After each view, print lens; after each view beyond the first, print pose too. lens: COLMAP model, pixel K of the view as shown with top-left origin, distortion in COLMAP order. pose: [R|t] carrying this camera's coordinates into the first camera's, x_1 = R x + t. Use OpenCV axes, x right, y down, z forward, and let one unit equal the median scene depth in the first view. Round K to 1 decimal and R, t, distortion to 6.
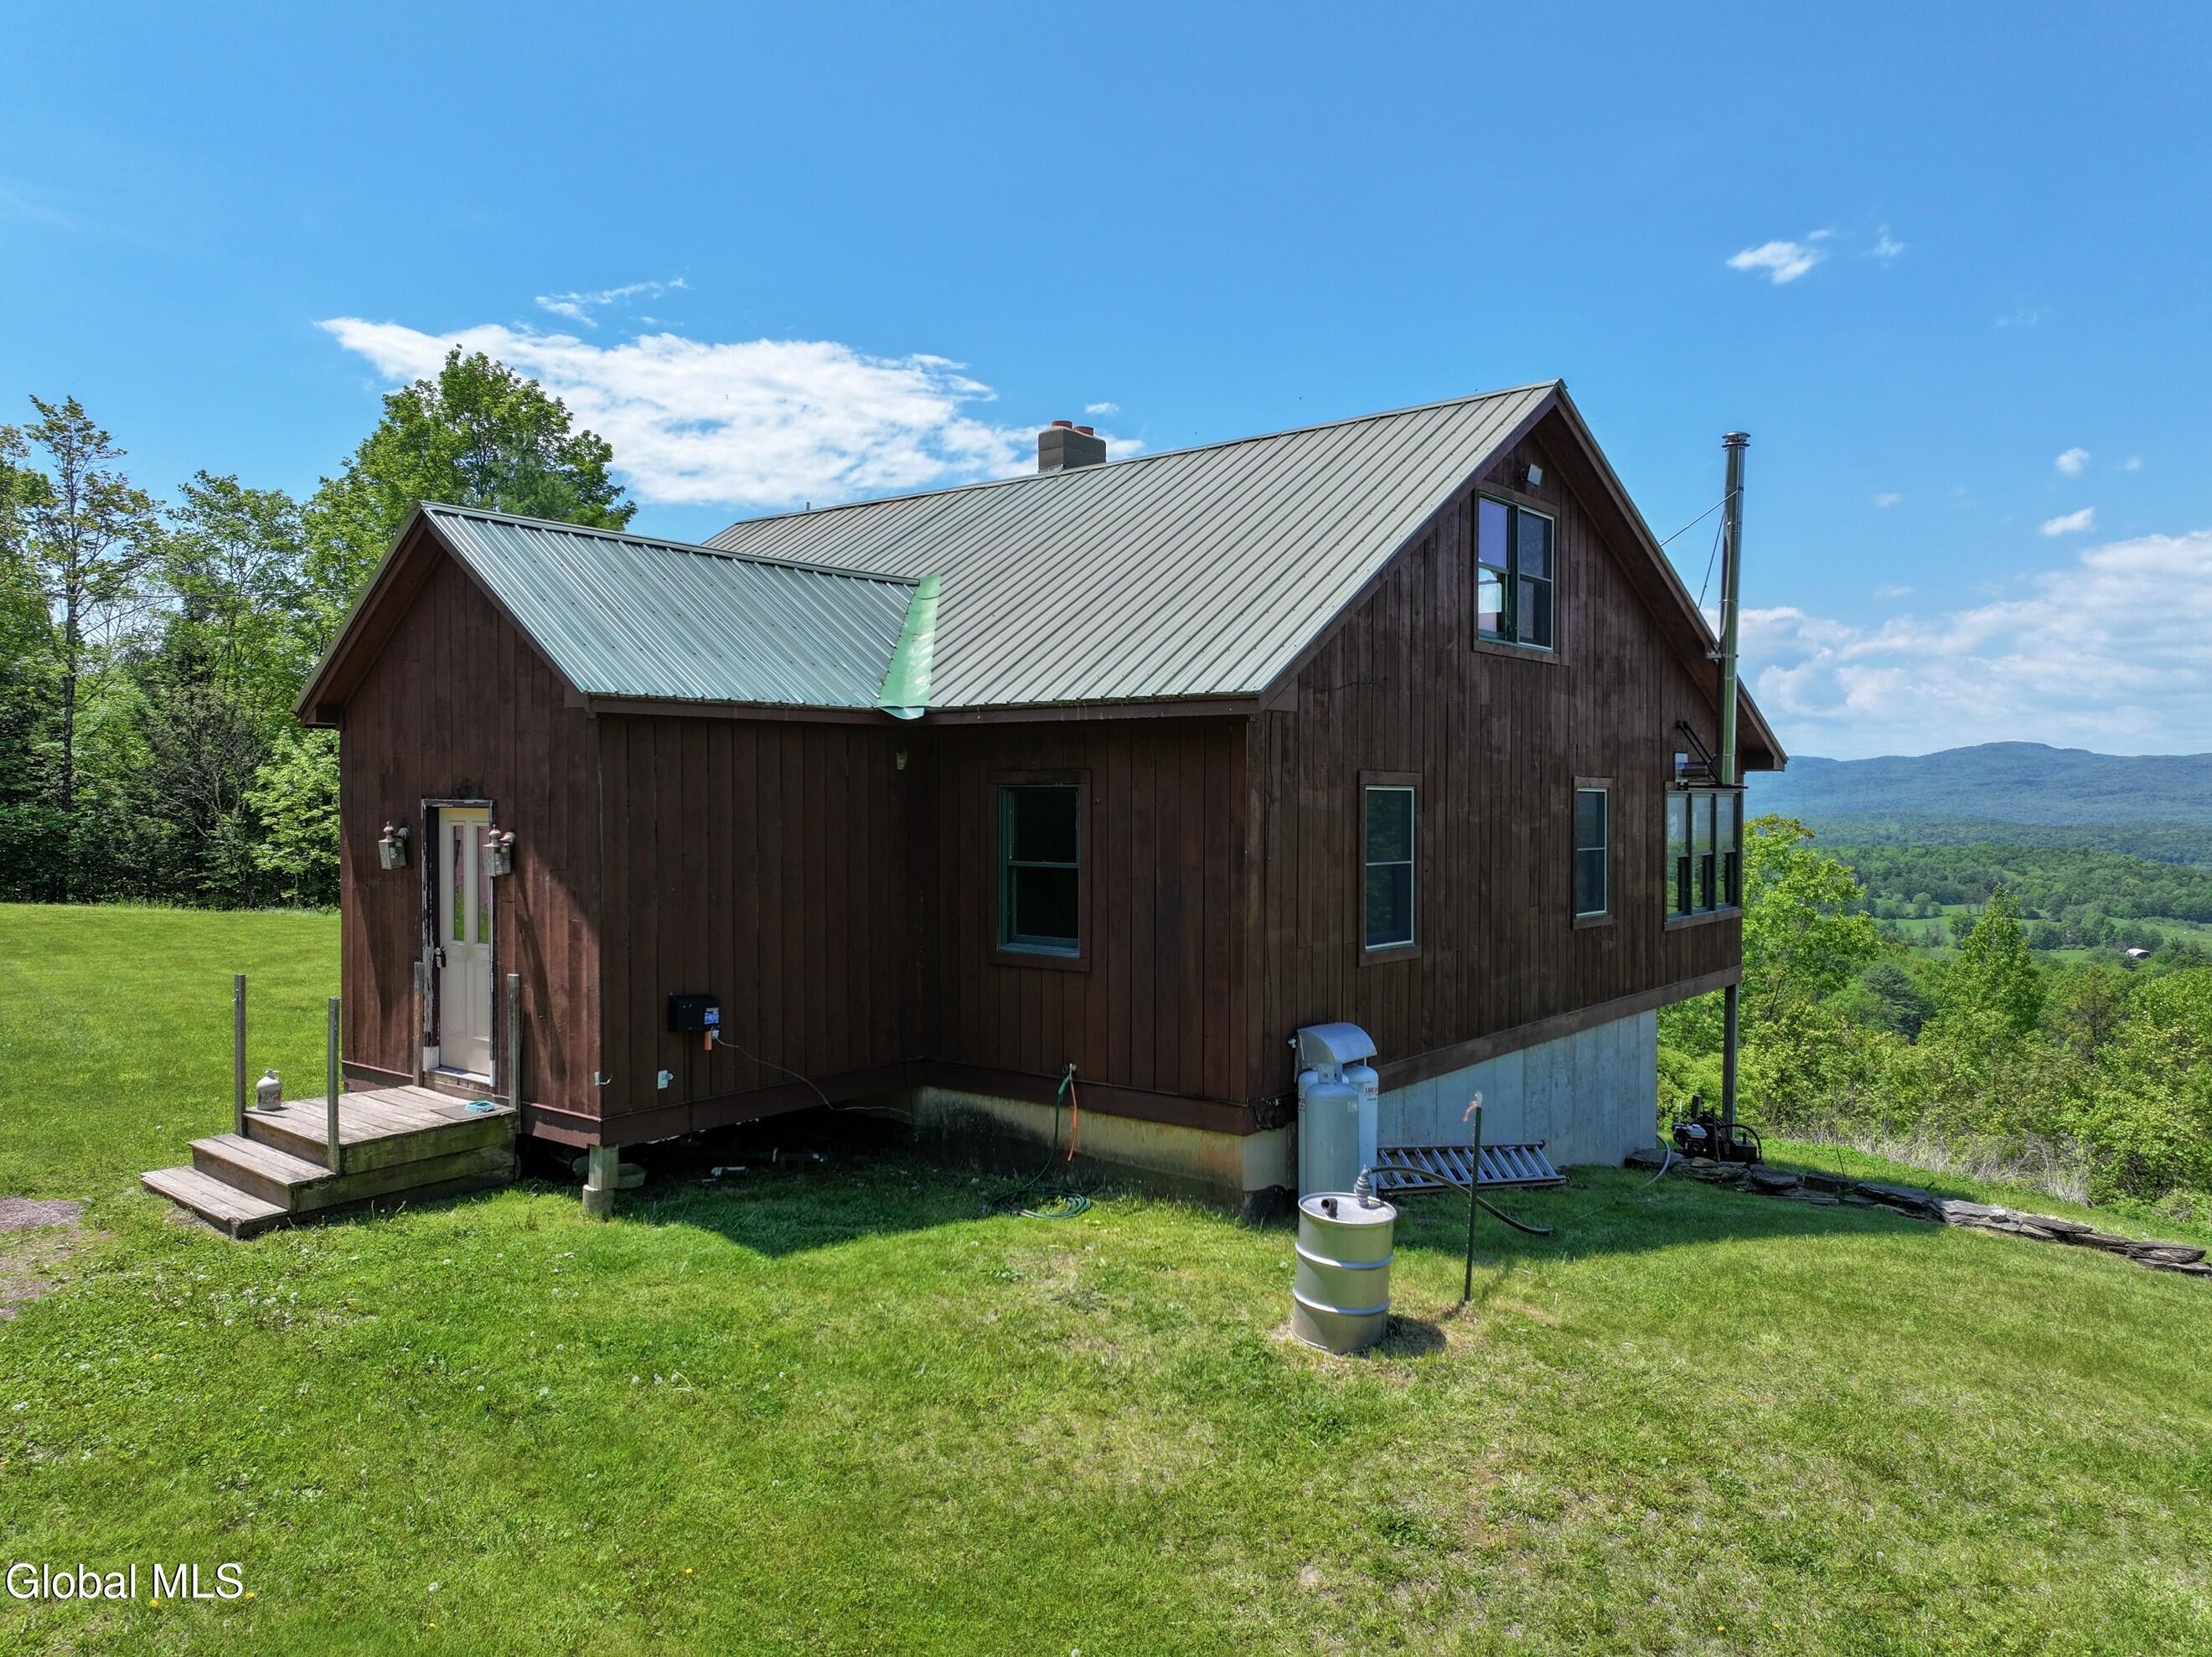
lens RADIAL K [[1536.7, 0, 1106.0], [0, 1536.7, 828.5], [0, 0, 1]] dist [0.007655, 0.008734]
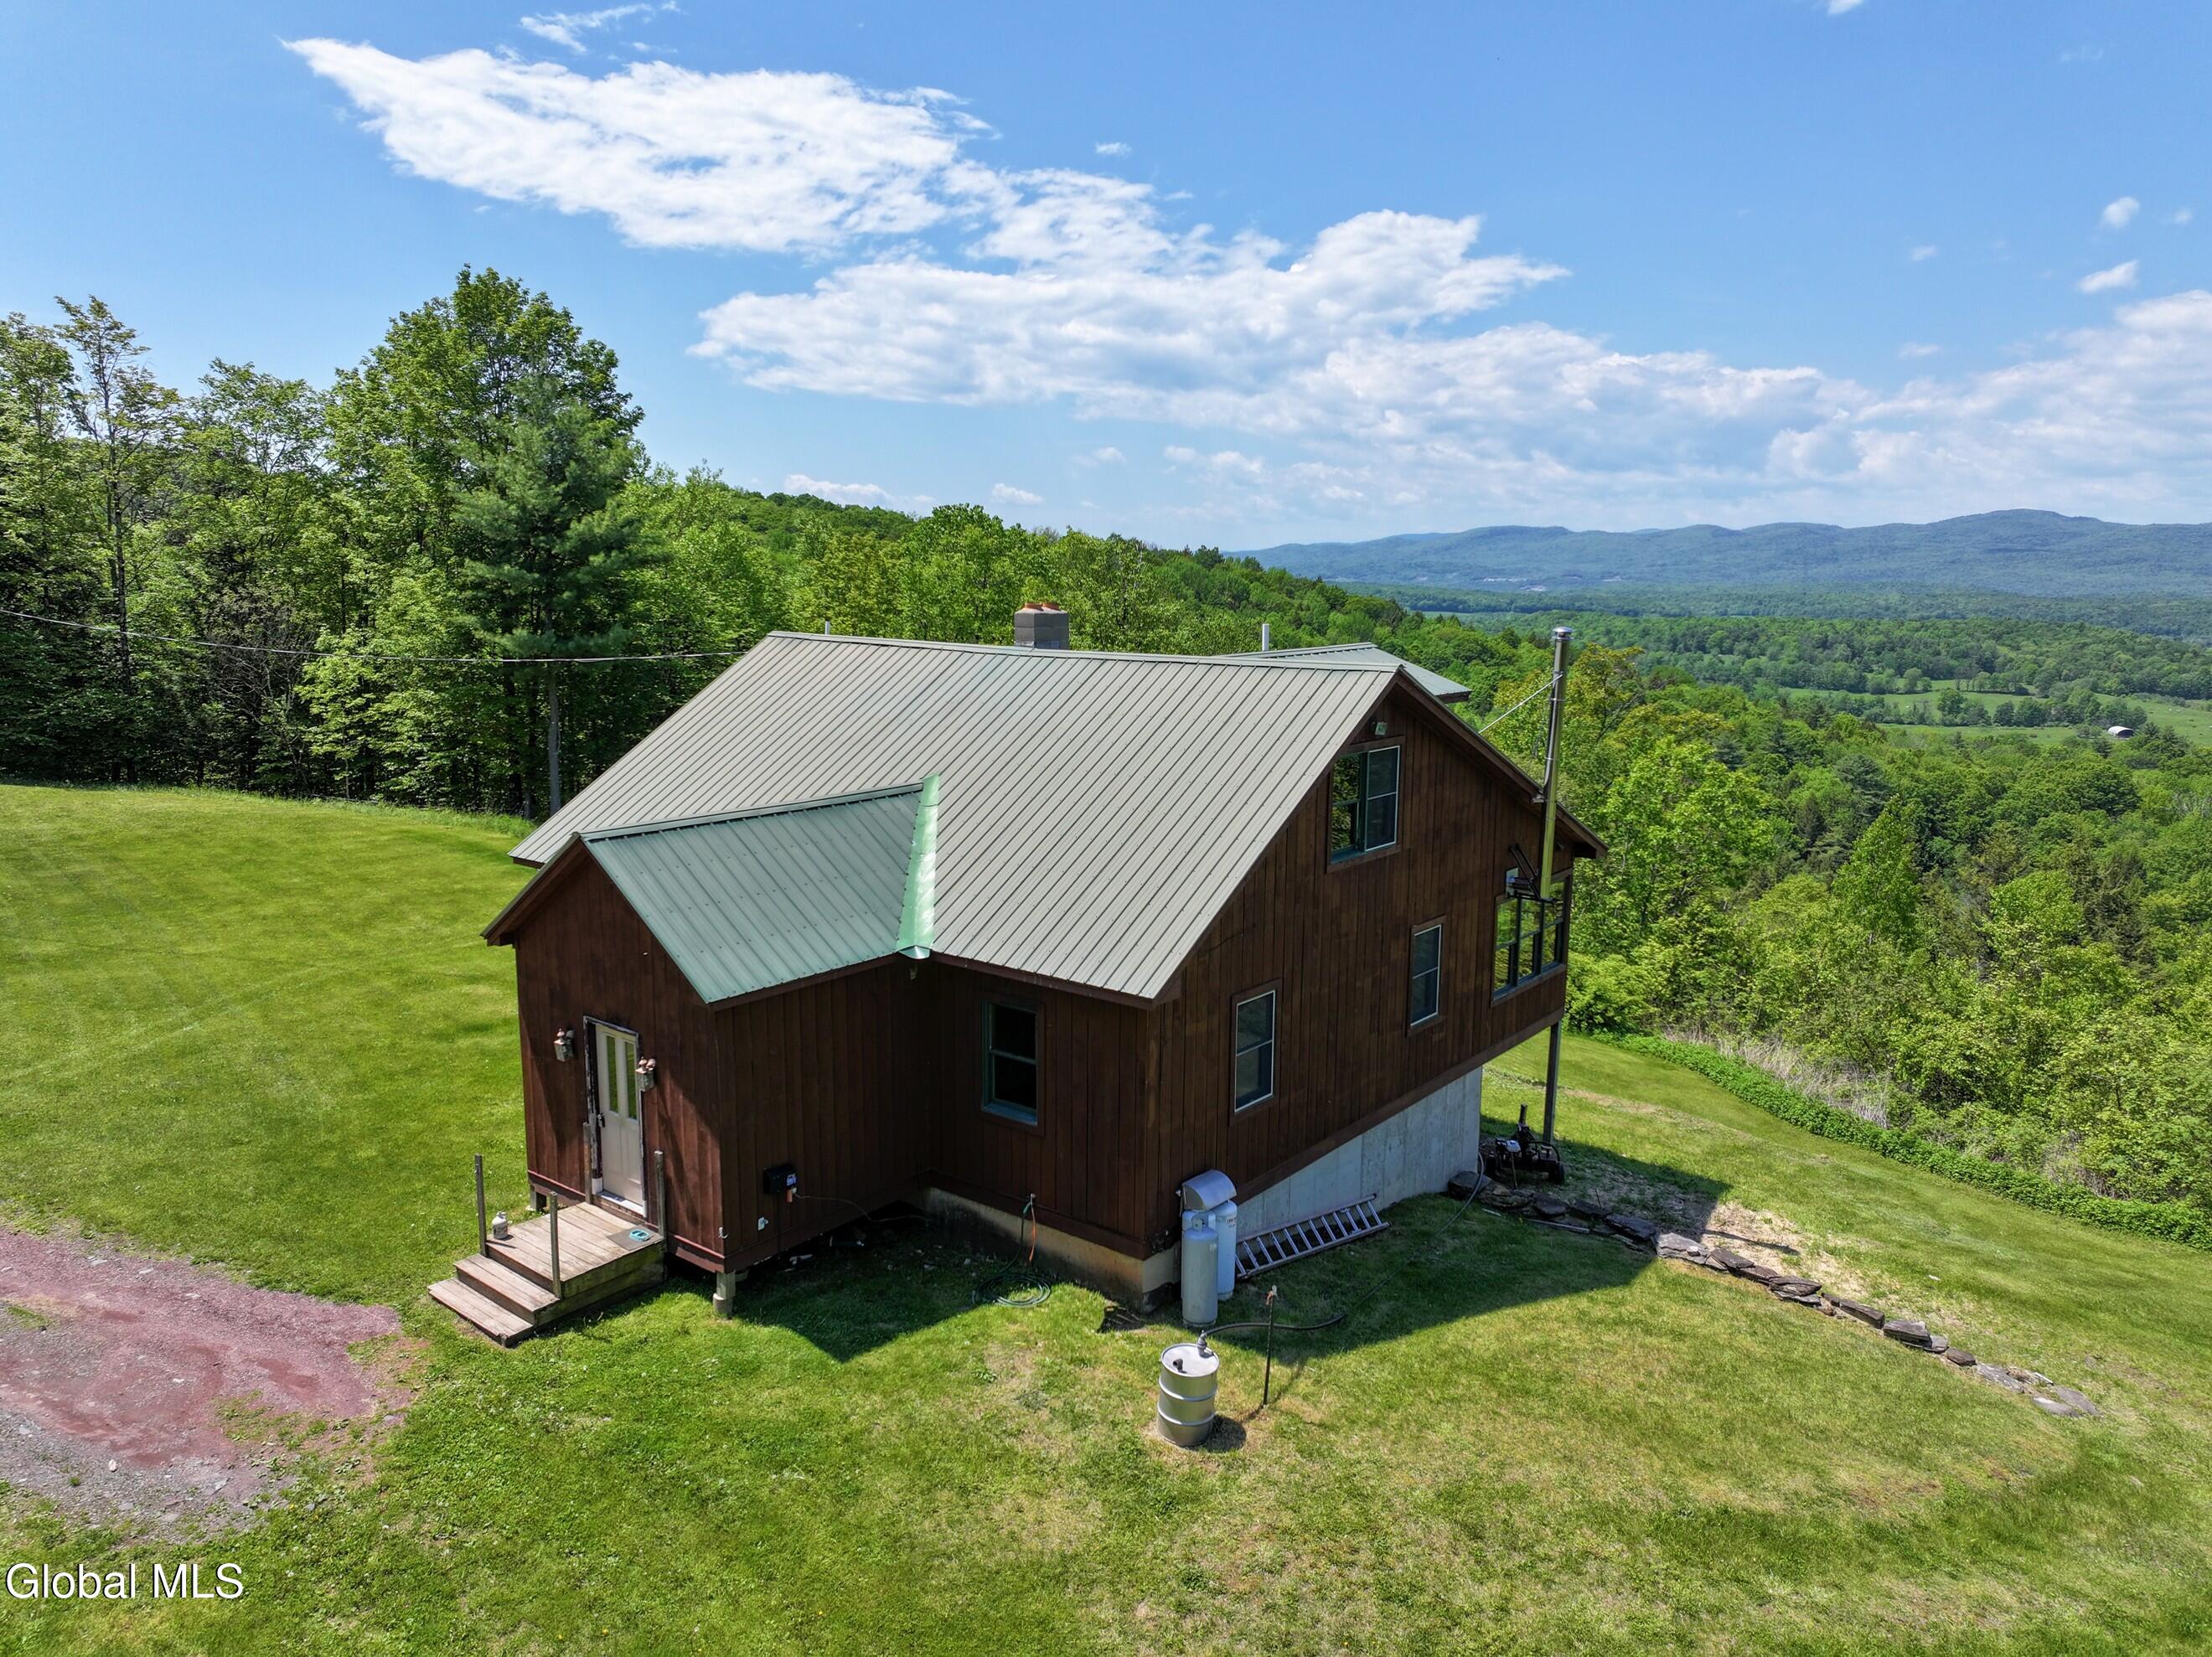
lens RADIAL K [[1529.7, 0, 1101.5], [0, 1529.7, 836.7], [0, 0, 1]] dist [0.007424, 0.008873]
pose [[0.999989, 0.004449, 0.001586, 0.045475], [-0.004641, 0.987837, 0.155424, -0.467016], [-0.000875, -0.155429, 0.987847, -0.450508]]
